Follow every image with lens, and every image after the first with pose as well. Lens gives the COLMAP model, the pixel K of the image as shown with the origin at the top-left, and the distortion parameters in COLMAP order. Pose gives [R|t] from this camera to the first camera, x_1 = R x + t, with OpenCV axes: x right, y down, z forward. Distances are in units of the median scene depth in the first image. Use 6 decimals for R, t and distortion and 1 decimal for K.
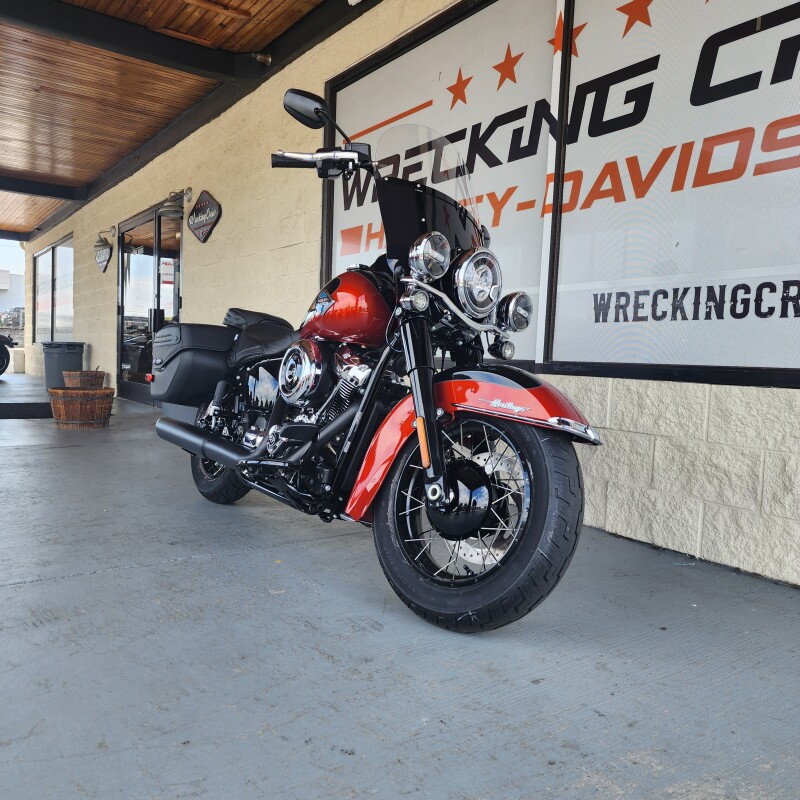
lens RADIAL K [[720.8, 0, 403.7], [0, 720.8, 409.4], [0, 0, 1]] dist [0.049599, -0.029989]
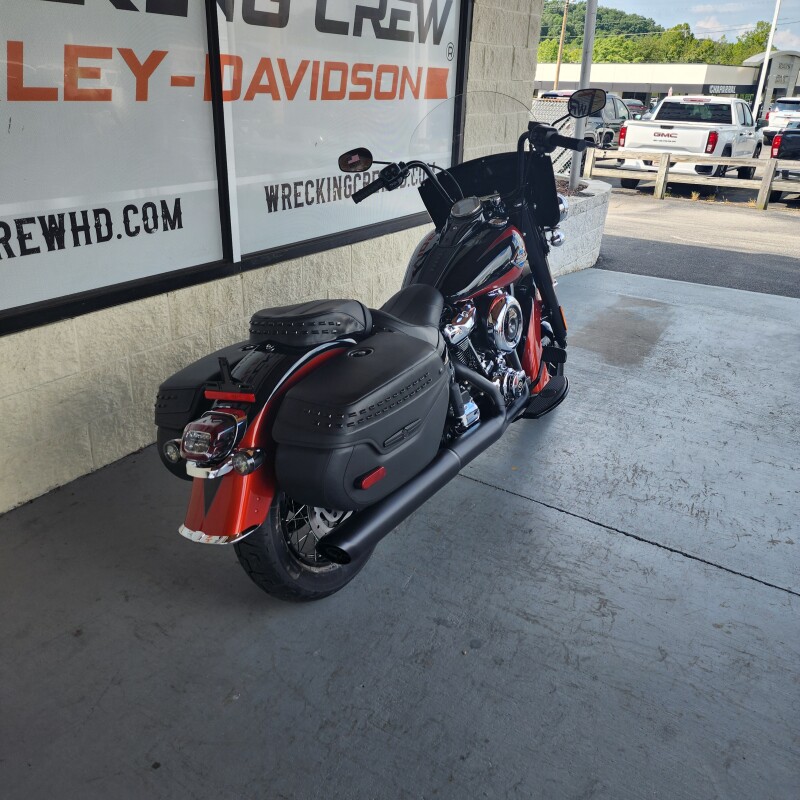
lens RADIAL K [[742.0, 0, 438.7], [0, 742.0, 385.6], [0, 0, 1]] dist [0.086267, -0.058282]
pose [[-0.426565, -0.411382, 0.805486, -0.952847], [-0.009781, 0.892620, 0.450704, -0.437771], [-0.904404, 0.184376, -0.384784, 1.363466]]
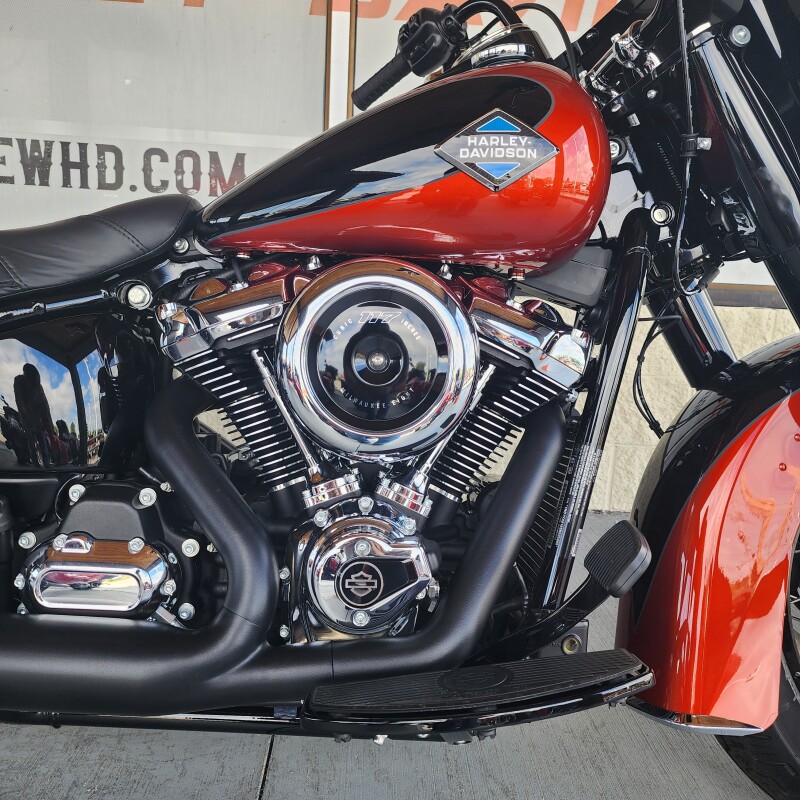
lens RADIAL K [[722.0, 0, 395.9], [0, 722.0, 395.0], [0, 0, 1]] dist [0.043273, -0.028887]
pose [[0.545553, -0.167024, 0.821264, -0.360215], [0.029841, 0.983190, 0.180132, -0.080111], [-0.837545, -0.073764, 0.541367, 0.709037]]
